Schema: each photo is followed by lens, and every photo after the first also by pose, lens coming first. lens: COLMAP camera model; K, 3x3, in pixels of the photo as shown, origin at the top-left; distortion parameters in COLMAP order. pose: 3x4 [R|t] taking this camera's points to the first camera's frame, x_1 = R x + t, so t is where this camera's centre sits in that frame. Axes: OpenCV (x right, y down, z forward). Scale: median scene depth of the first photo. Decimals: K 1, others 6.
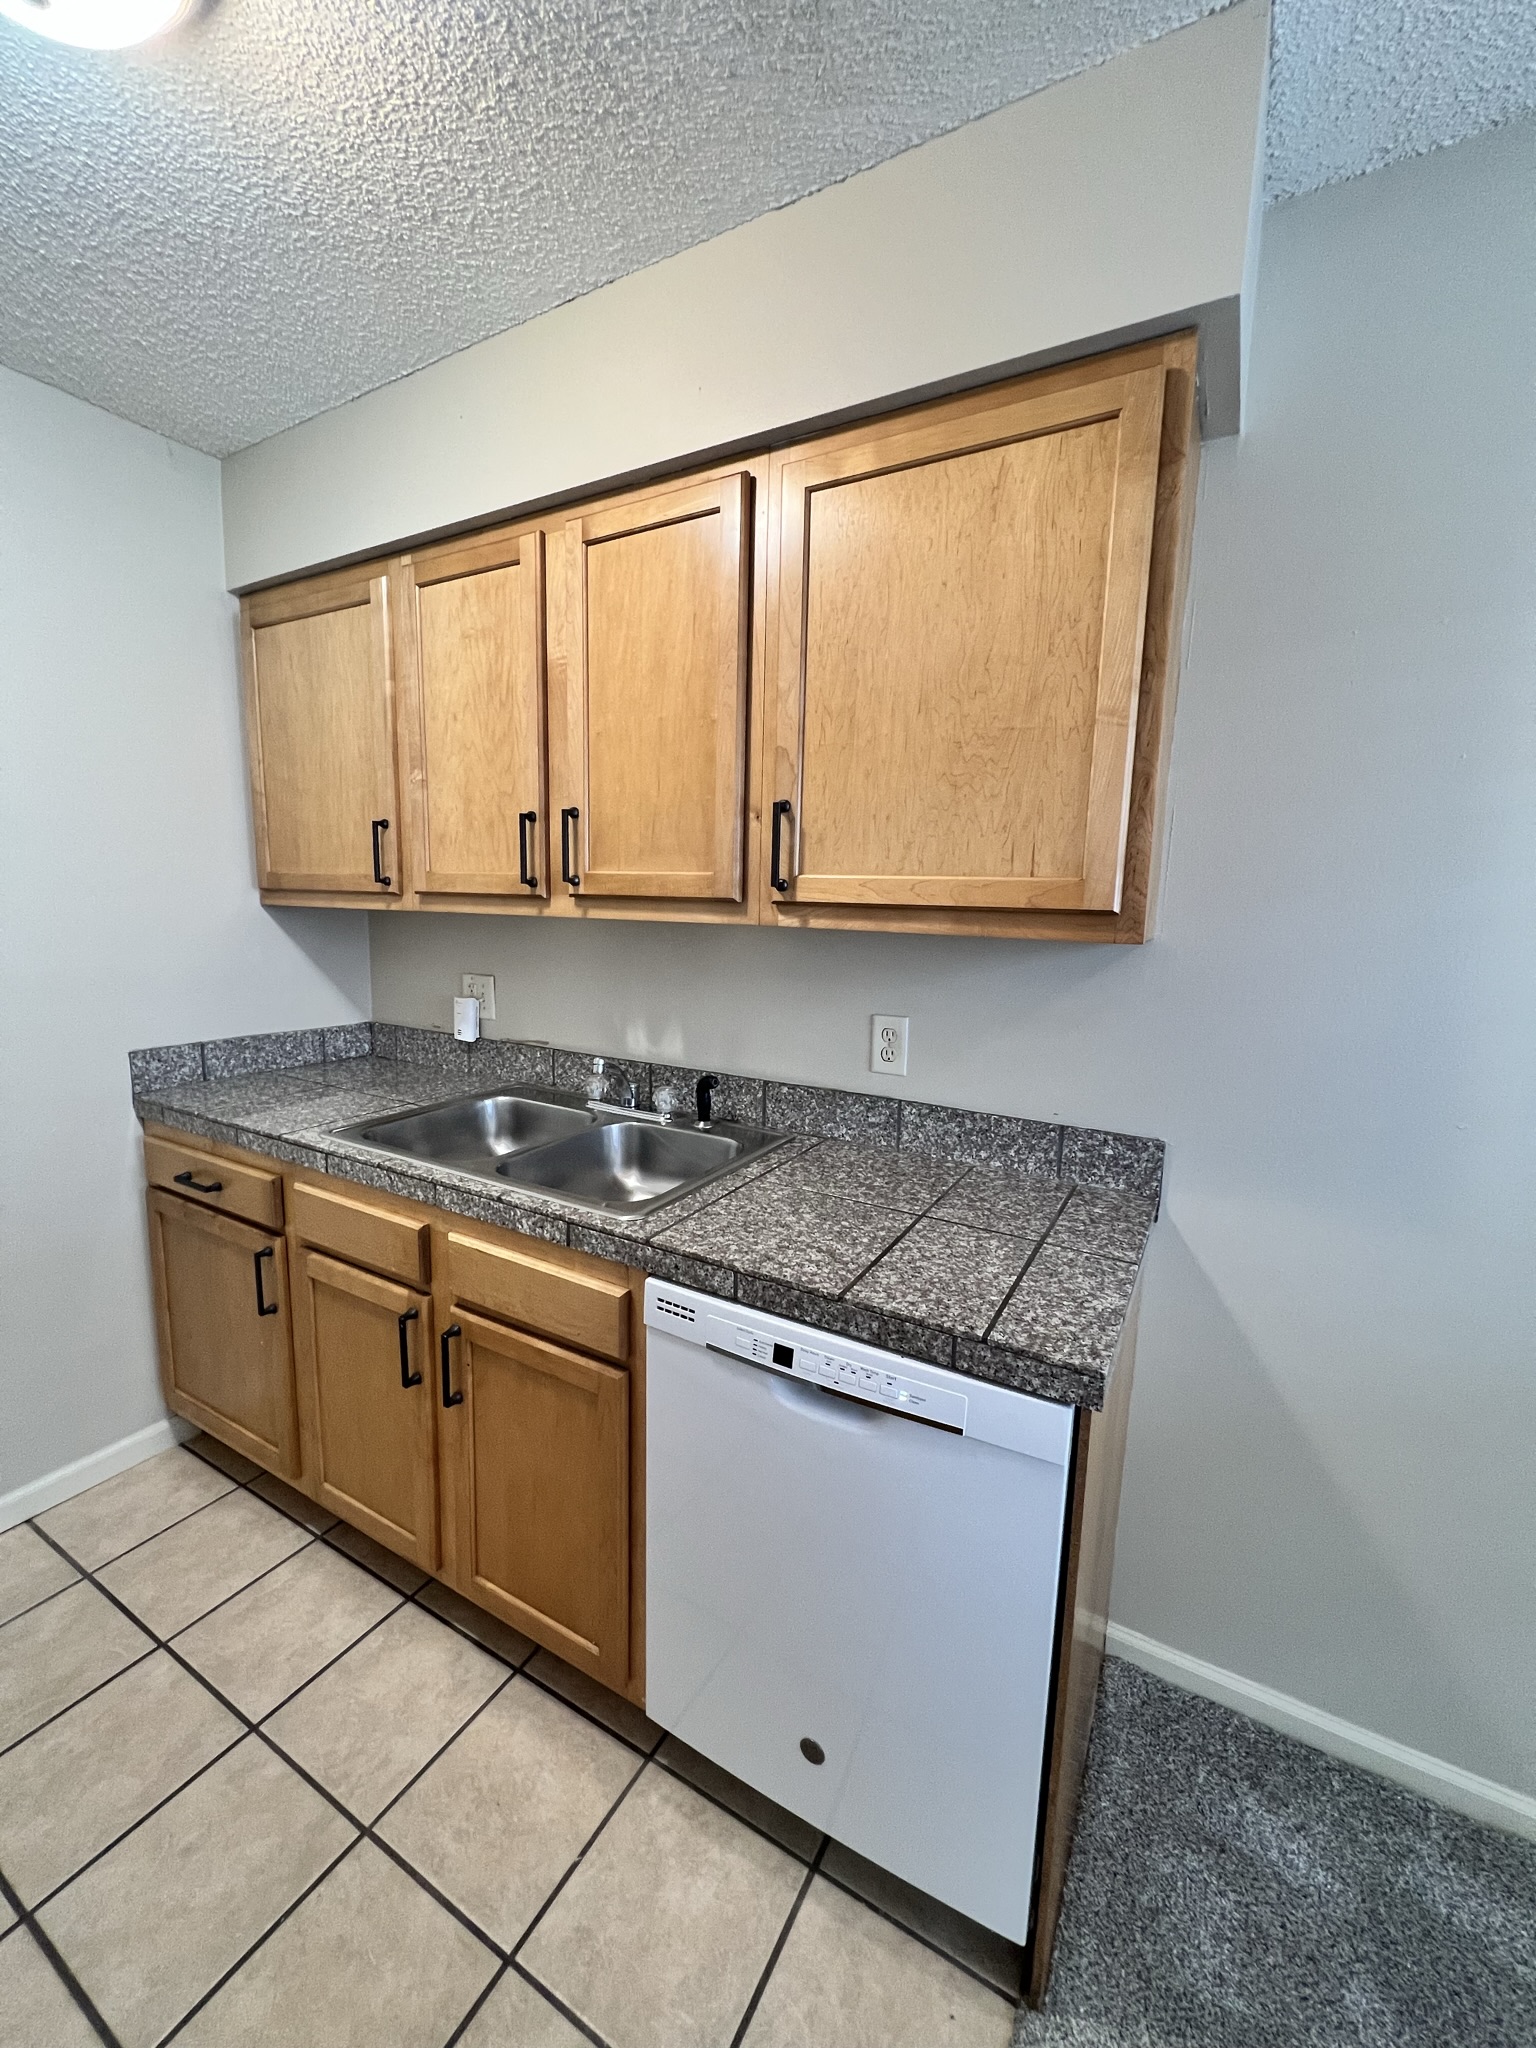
lens RADIAL K [[811.3, 0, 771.8], [0, 811.3, 1020.0], [0, 0, 1]] dist [0.002131, -0.000703]
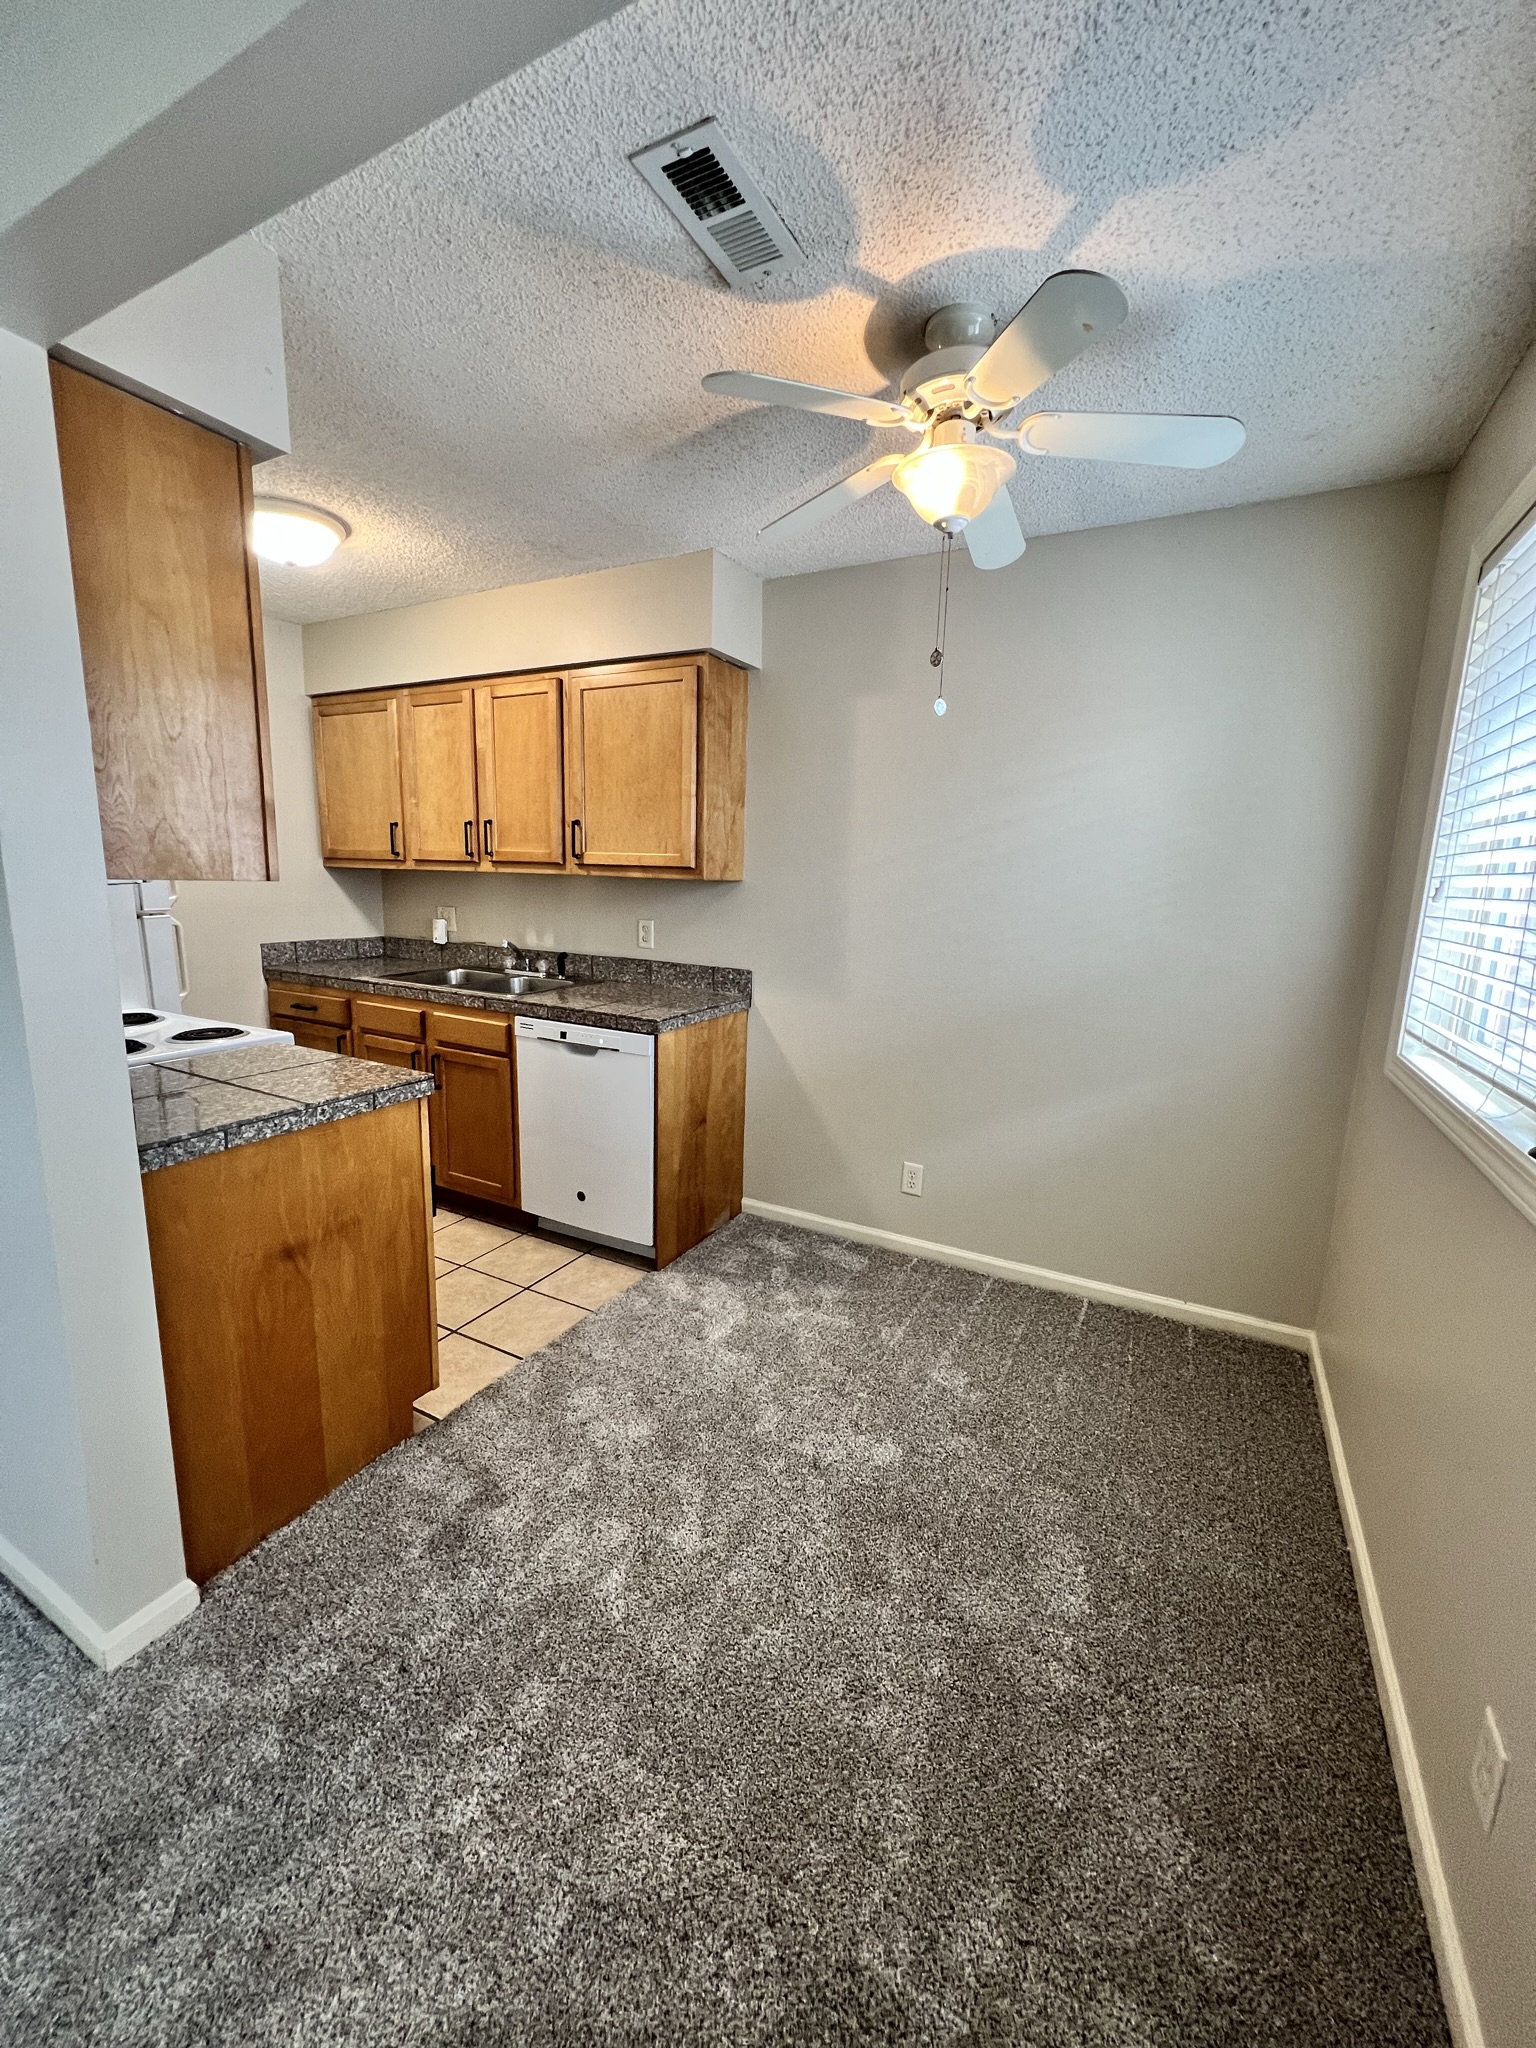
lens RADIAL K [[811.3, 0, 774.3], [0, 811.3, 1019.4], [0, 0, 1]] dist [0.002131, -0.000703]
pose [[0.999542, -0.002589, 0.030149, 0.423524], [0.001607, 0.999468, 0.032574, 0.187990], [-0.030217, -0.032510, 0.999015, -1.130188]]
